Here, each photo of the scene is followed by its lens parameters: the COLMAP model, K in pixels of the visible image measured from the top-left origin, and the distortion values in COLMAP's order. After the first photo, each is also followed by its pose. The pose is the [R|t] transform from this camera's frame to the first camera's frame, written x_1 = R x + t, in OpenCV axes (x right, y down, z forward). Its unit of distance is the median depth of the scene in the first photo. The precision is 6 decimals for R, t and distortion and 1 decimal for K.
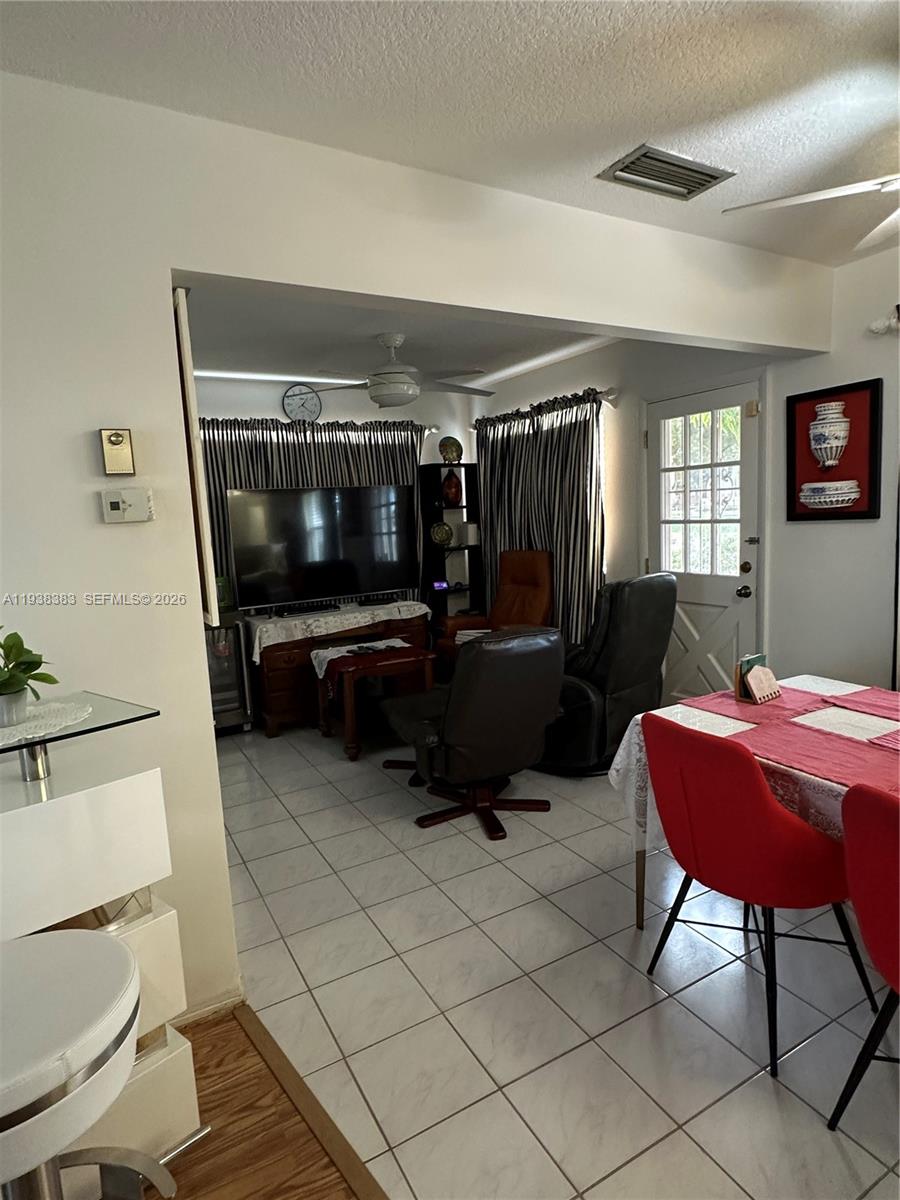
lens RADIAL K [[663.9, 0, 444.8], [0, 663.9, 598.8], [0, 0, 1]] dist [-0.000249, 0.000317]
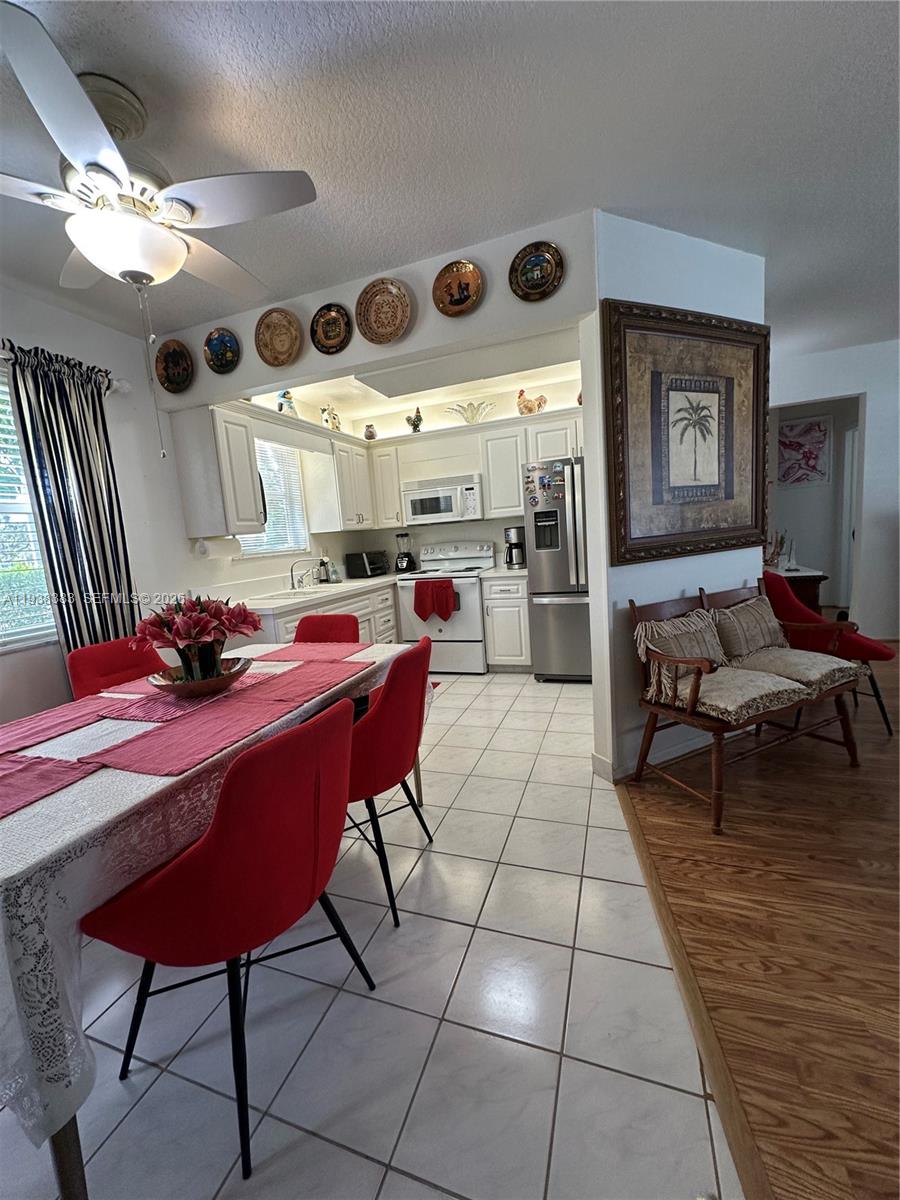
lens RADIAL K [[479.1, 0, 447.8], [0, 479.1, 597.5], [0, 0, 1]] dist [-0.001799, 0.000164]
pose [[-0.650556, -0.003567, 0.759450, -0.070262], [0.204114, 0.962375, 0.179367, -0.004700], [-0.731515, 0.271703, -0.625351, 0.371986]]
